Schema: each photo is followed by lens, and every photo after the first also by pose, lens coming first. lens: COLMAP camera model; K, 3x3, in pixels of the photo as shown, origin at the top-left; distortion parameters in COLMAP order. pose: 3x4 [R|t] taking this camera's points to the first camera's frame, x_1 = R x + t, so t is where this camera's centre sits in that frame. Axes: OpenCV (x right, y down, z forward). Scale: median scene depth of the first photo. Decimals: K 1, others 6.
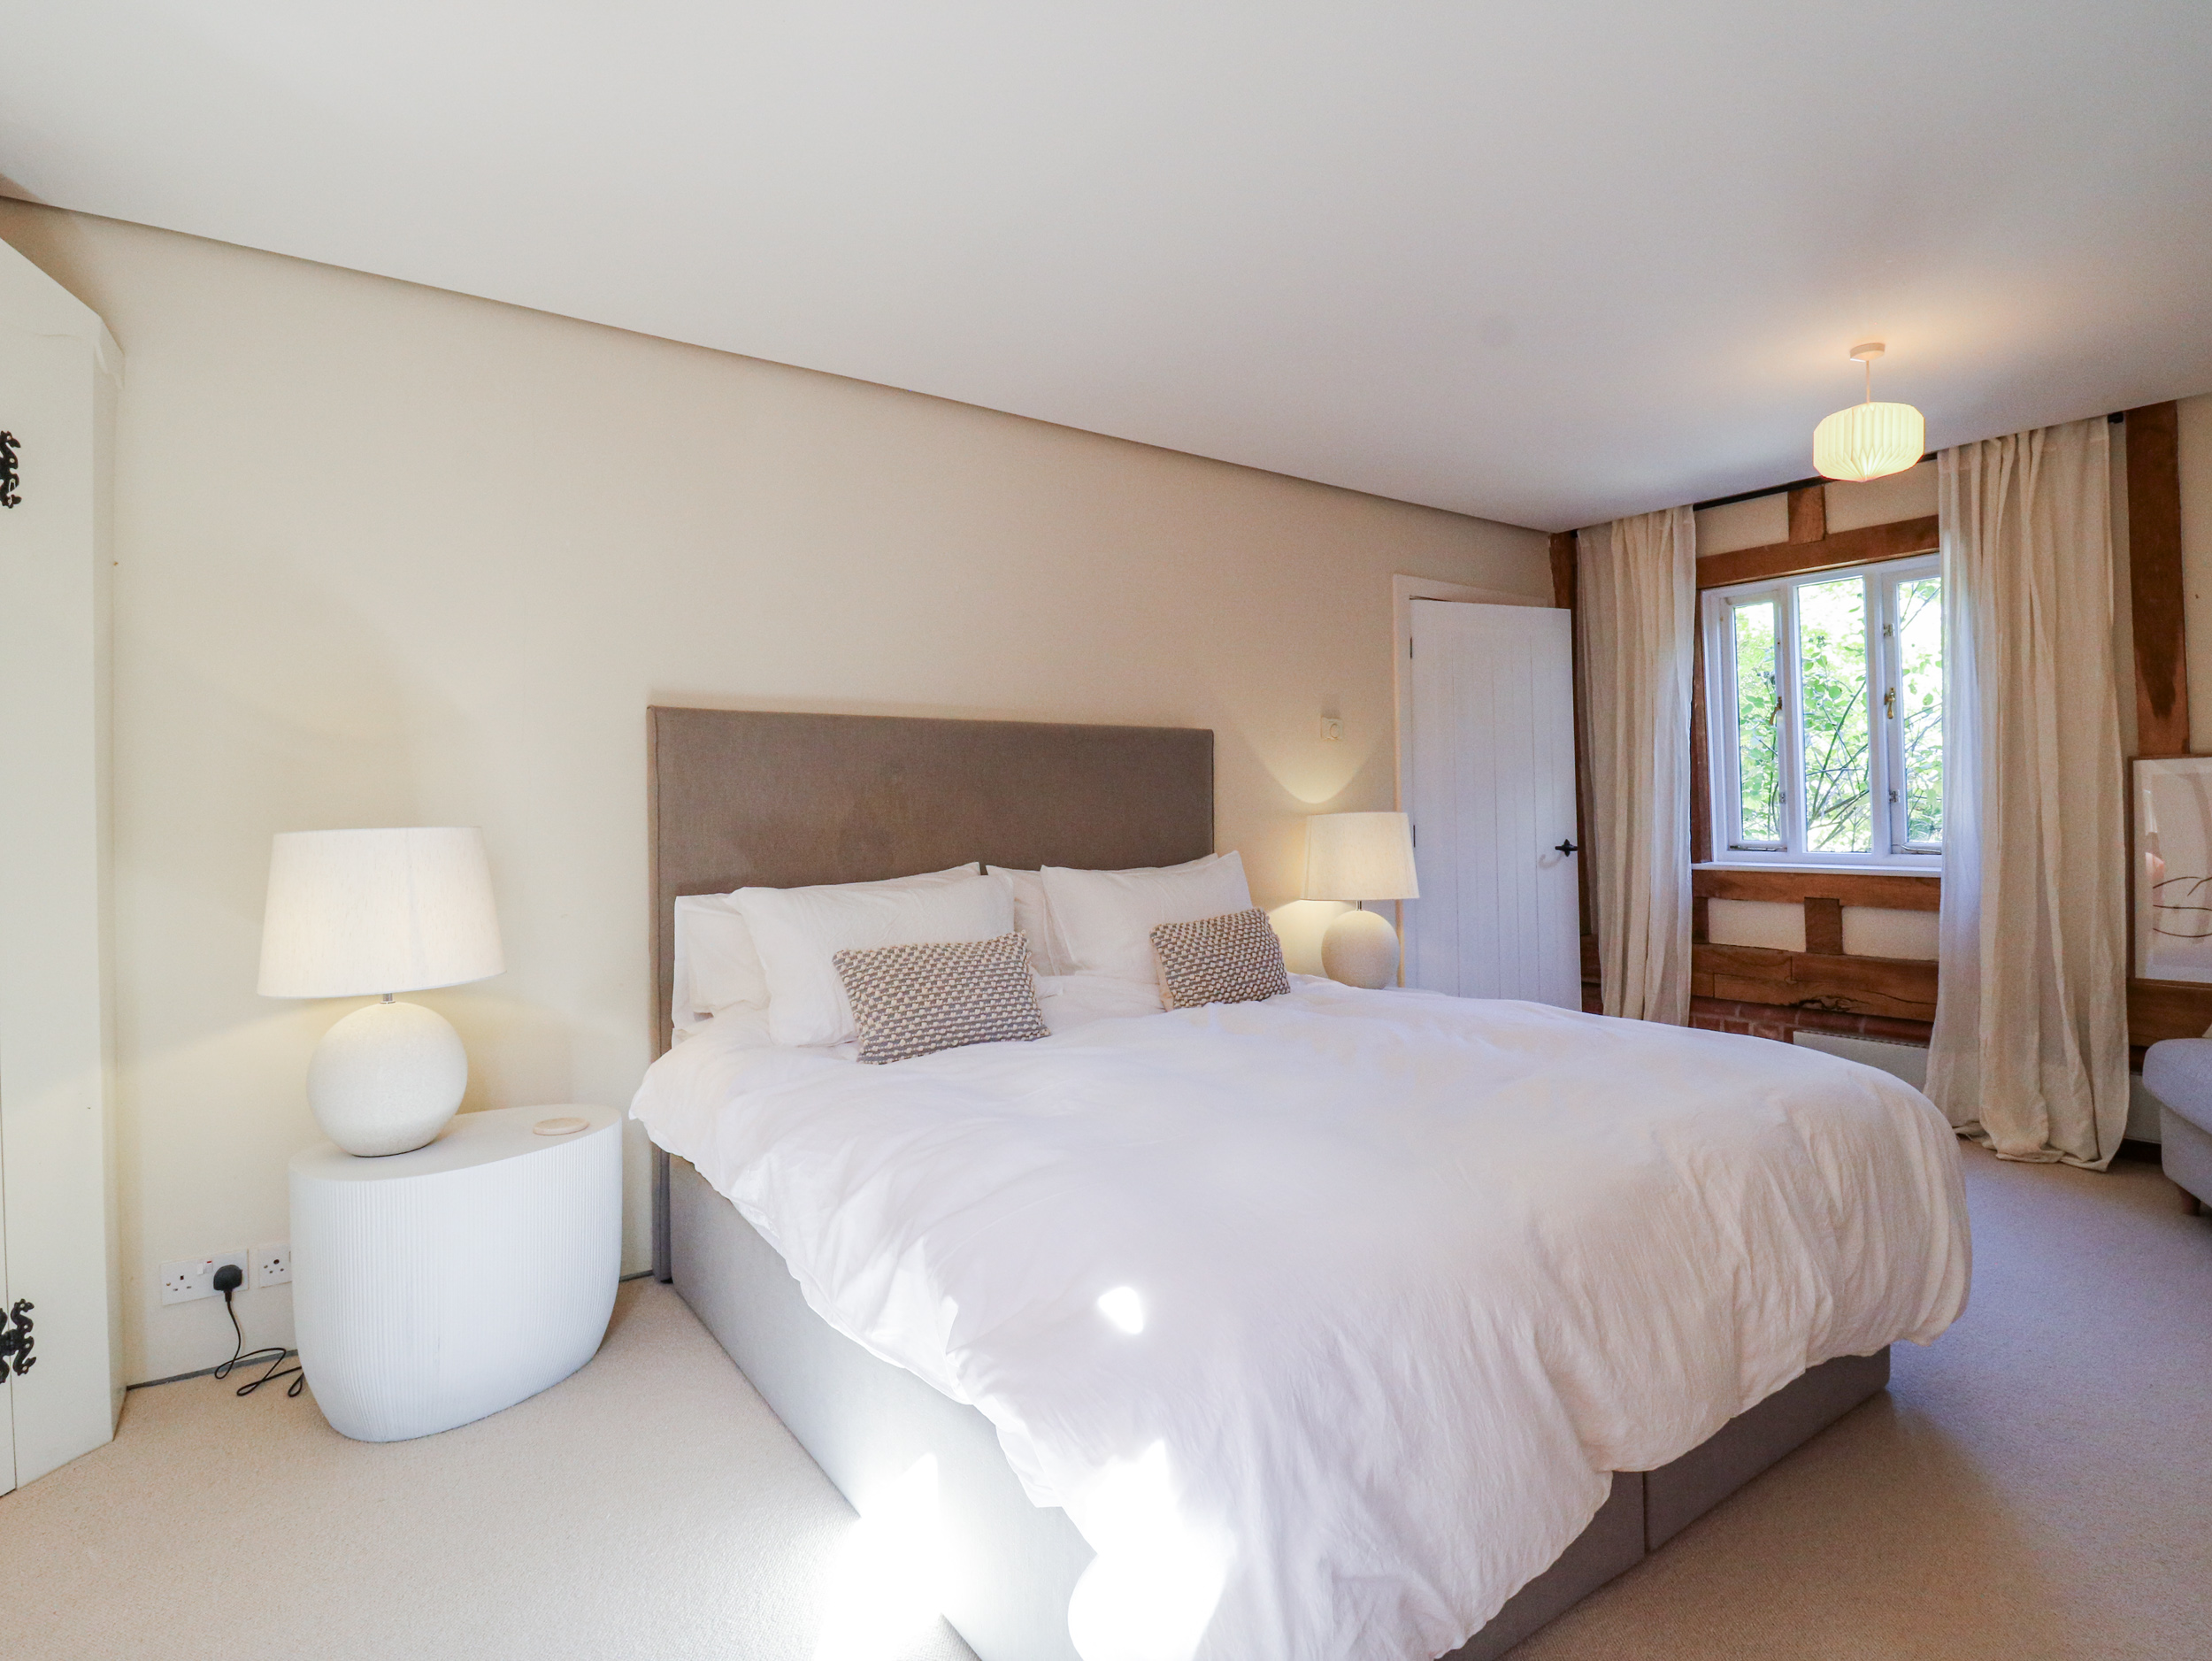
lens RADIAL K [[1142.7, 0, 1106.0], [0, 1142.7, 830.5], [0, 0, 1]] dist [0.001560, -0.017812]
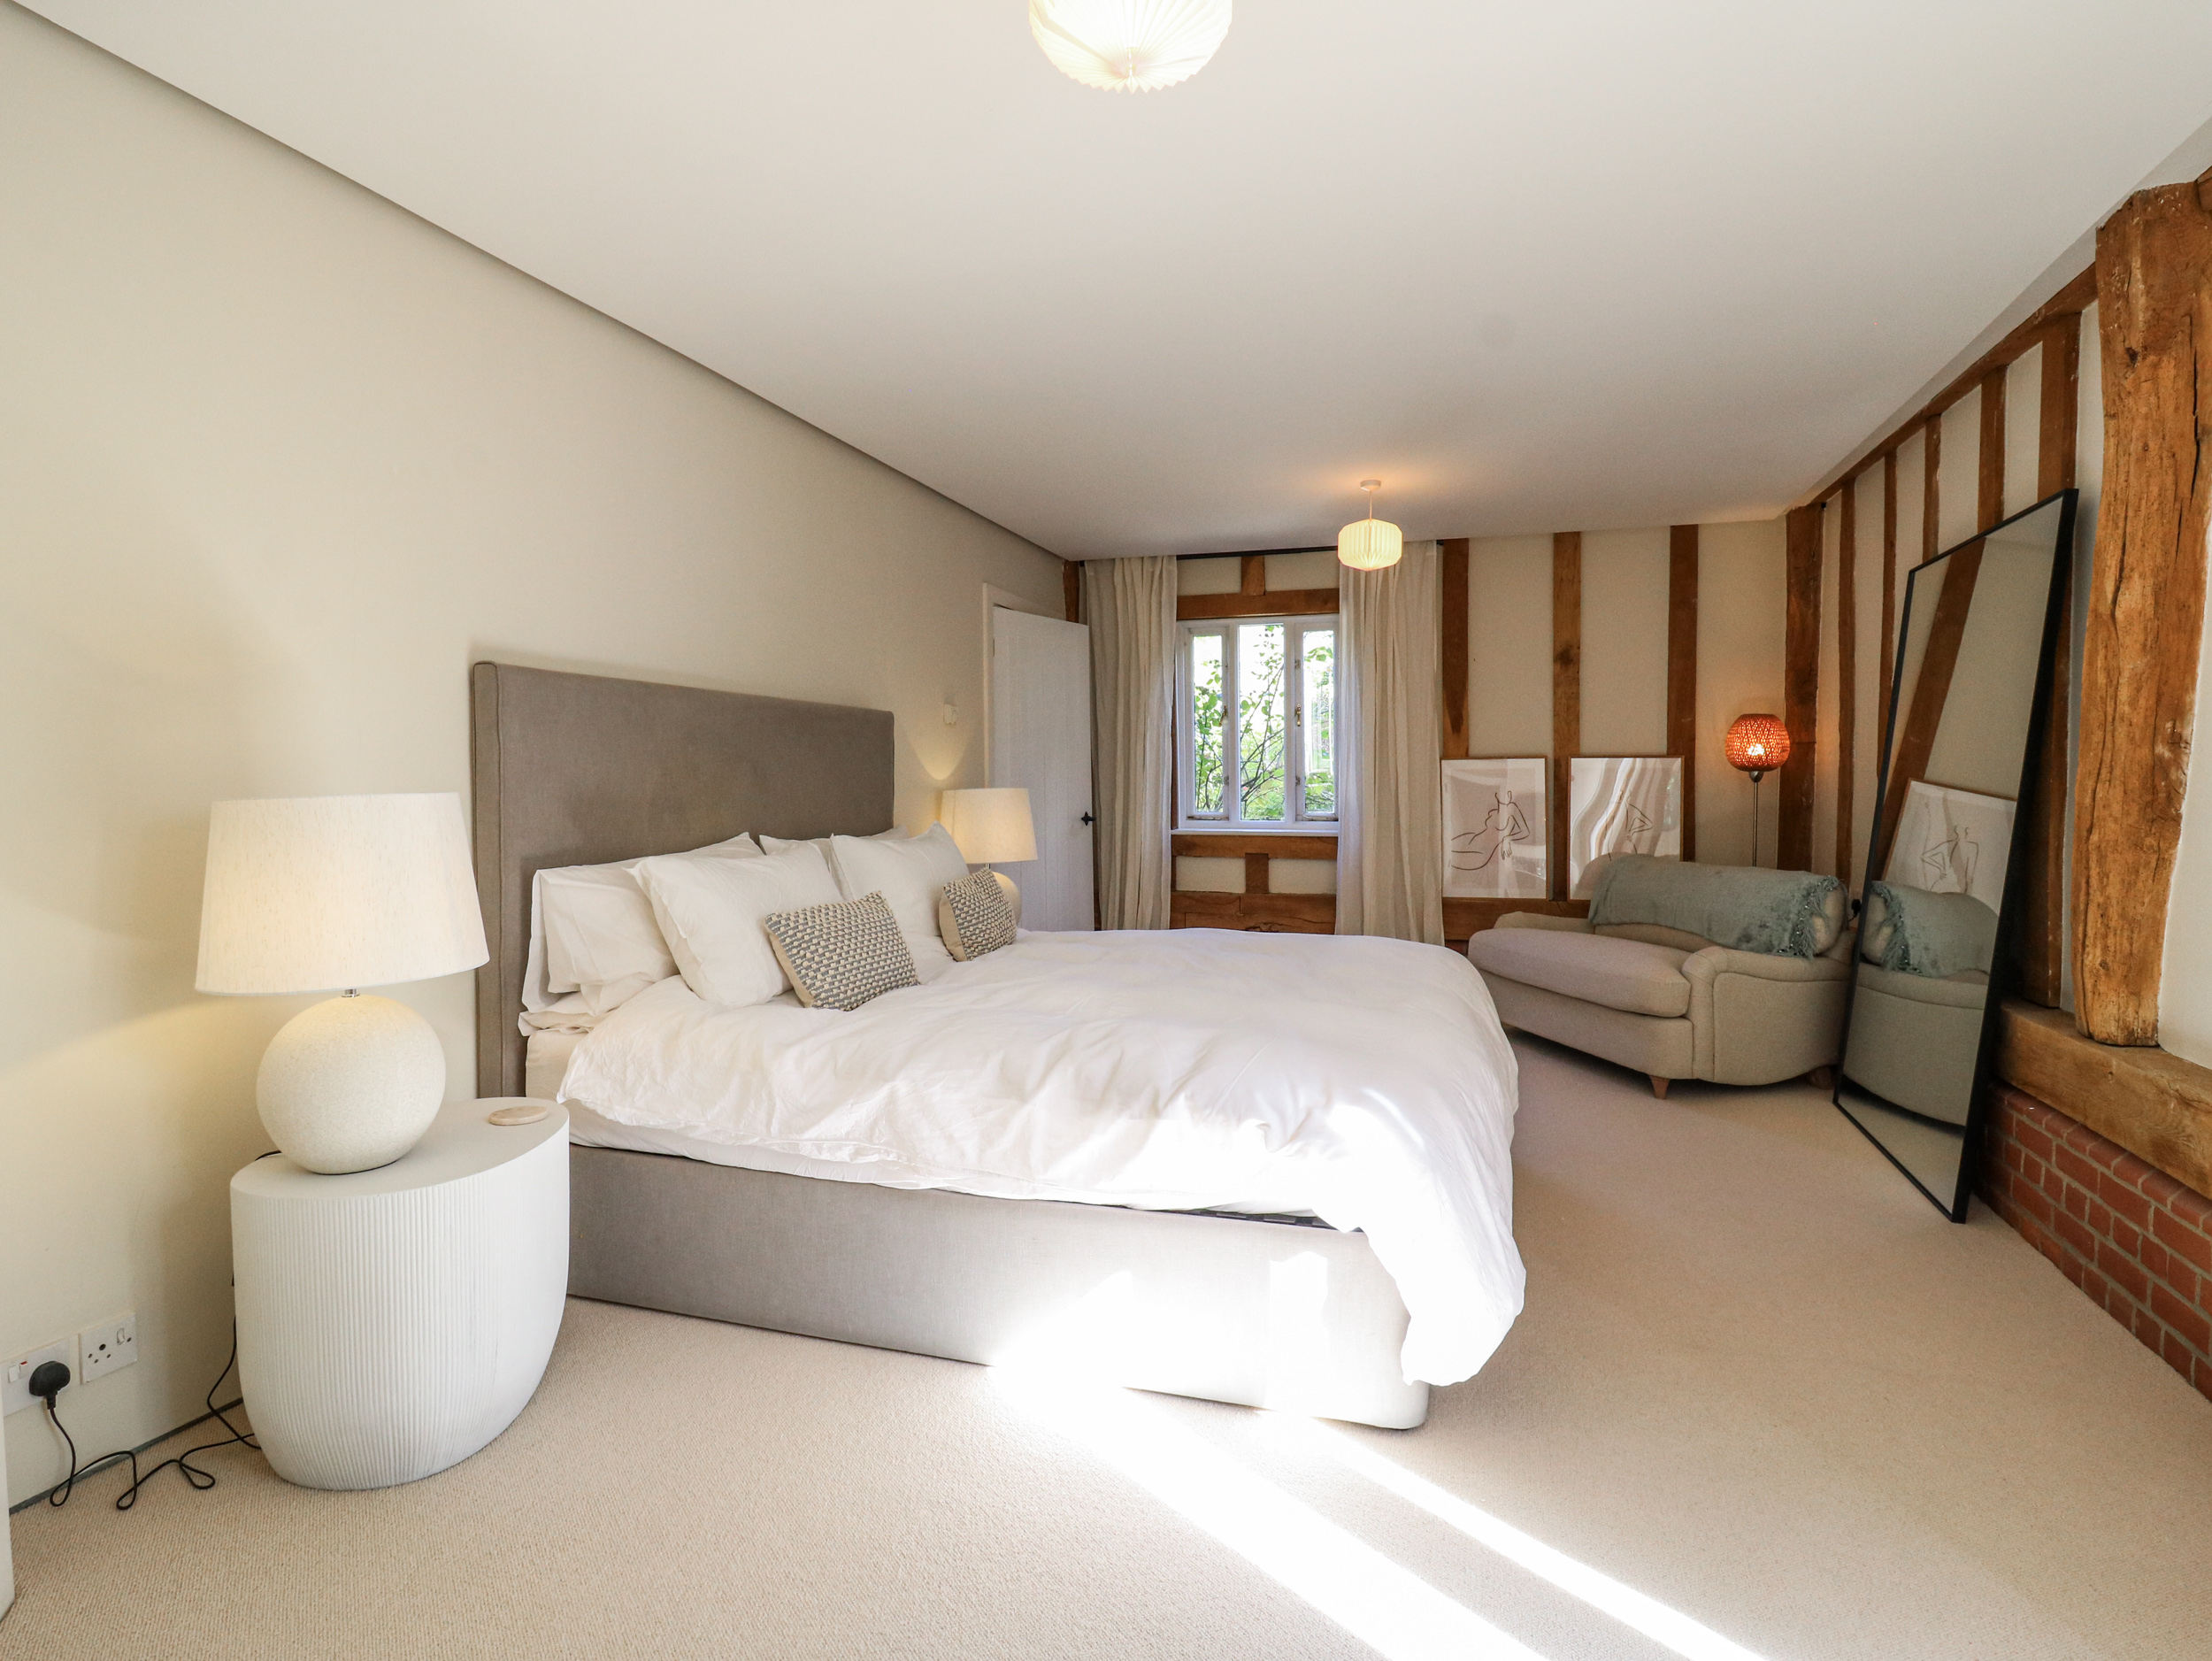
lens RADIAL K [[1142.7, 0, 1106.0], [0, 1142.7, 830.5], [0, 0, 1]] dist [0.001560, -0.017812]
pose [[0.807626, -0.010479, 0.589602, -0.349365], [-0.000900, 0.999819, 0.019003, 0.005126], [-0.589694, -0.015878, 0.807470, -0.015079]]
